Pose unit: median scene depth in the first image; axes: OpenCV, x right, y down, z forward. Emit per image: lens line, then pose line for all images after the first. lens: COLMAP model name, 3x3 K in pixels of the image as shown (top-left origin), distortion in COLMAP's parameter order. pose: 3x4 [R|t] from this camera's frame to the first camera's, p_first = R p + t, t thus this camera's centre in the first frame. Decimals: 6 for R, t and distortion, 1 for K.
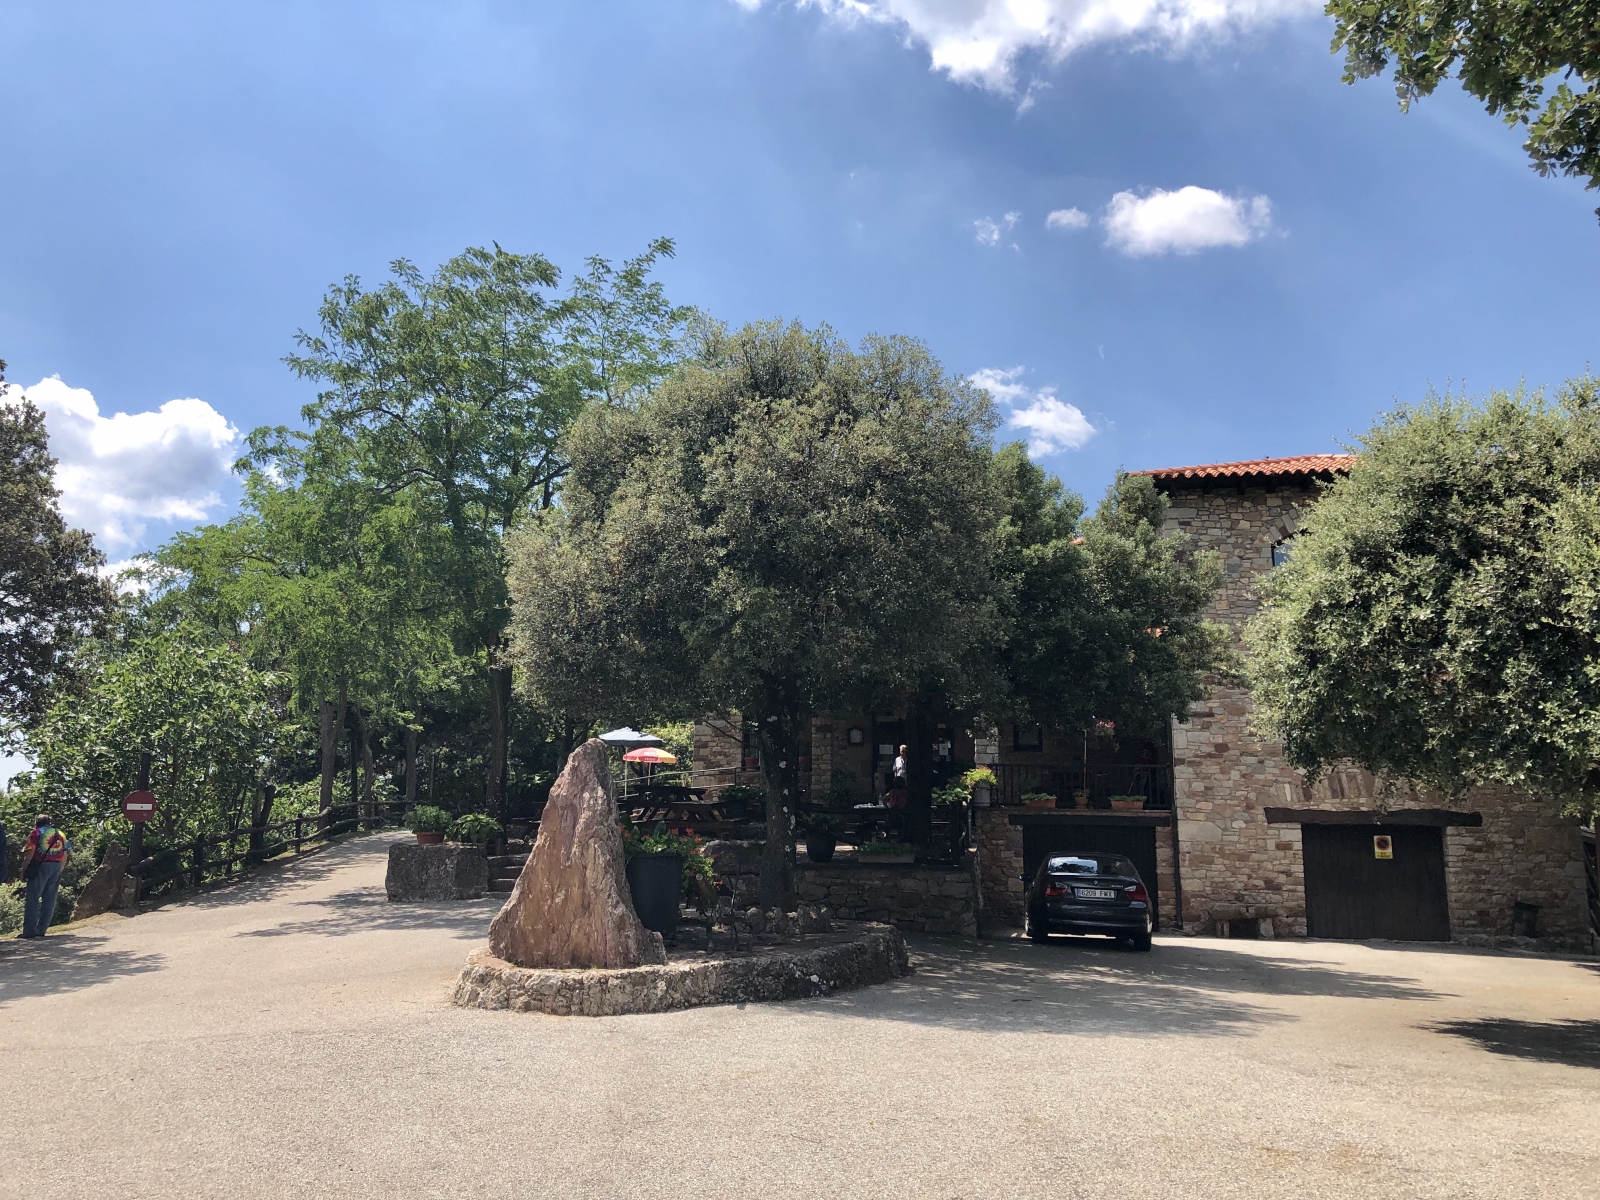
lens RADIAL K [[1289.5, 0, 835.7], [0, 1289.5, 596.3], [0, 0, 1]] dist [0.052161, -0.016981]
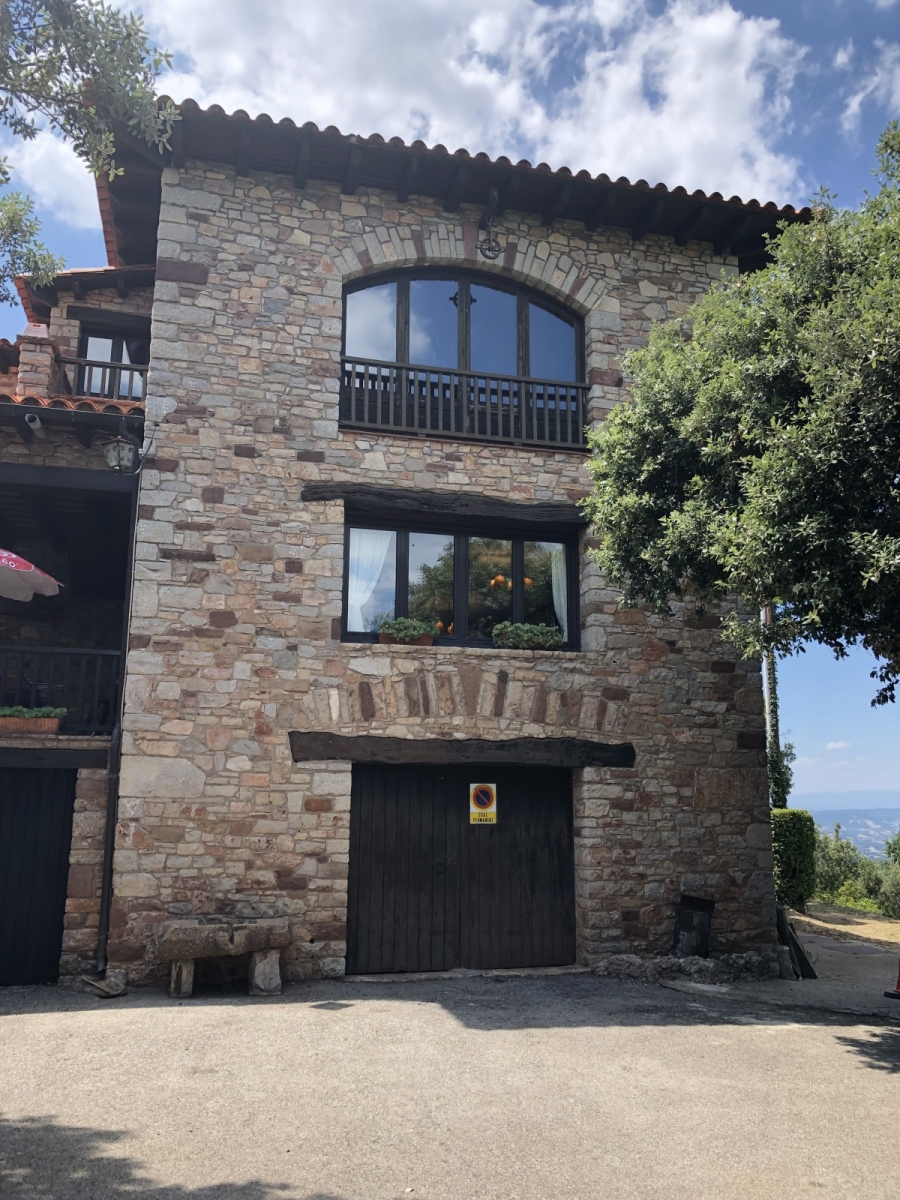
lens RADIAL K [[967.2, 0, 445.8], [0, 967.2, 601.5], [0, 0, 1]] dist [0.052161, -0.016981]
pose [[0.913166, 0.075499, 0.400535, 0.226451], [-0.075167, 0.997033, -0.016566, 0.111675], [-0.400598, -0.014979, 0.916132, 0.614267]]
